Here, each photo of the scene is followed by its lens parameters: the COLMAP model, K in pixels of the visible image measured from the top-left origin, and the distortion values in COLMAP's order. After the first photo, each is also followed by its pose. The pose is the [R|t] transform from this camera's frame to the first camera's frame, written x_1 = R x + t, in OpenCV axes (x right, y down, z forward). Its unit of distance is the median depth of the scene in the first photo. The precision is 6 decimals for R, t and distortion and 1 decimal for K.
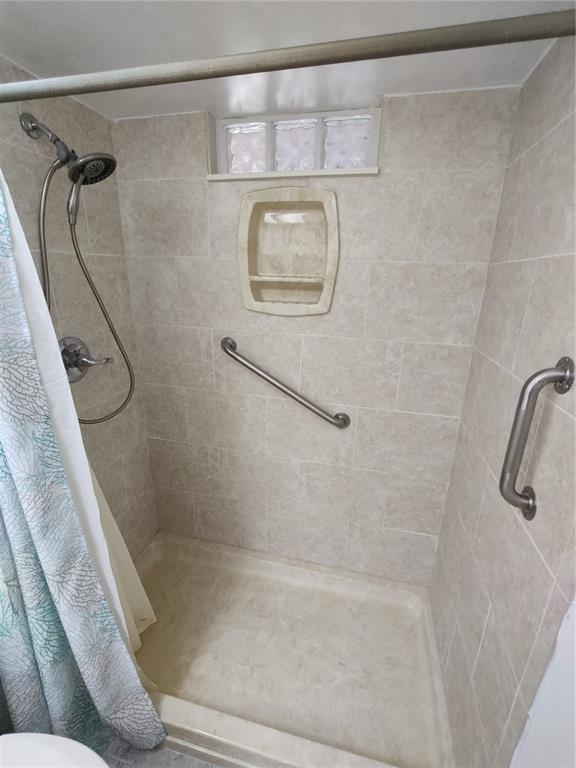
lens RADIAL K [[351.1, 0, 286.2], [0, 351.1, 384.9], [0, 0, 1]] dist [-0.004437, -0.001153]
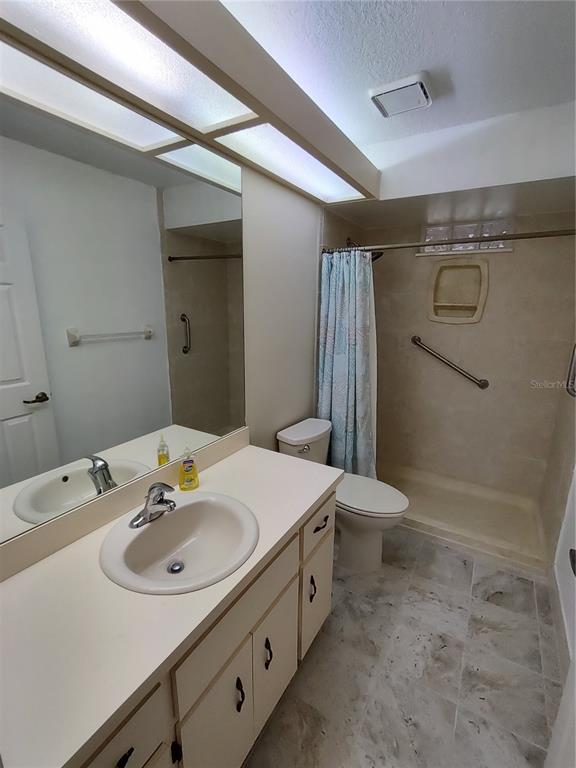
lens RADIAL K [[351.1, 0, 289.5], [0, 351.1, 384.1], [0, 0, 1]] dist [-0.004437, -0.001153]
pose [[0.952714, 0.057954, -0.298291, -0.249498], [-0.077720, 0.995467, -0.054825, 0.285134], [0.293761, 0.075416, 0.952899, -0.981580]]
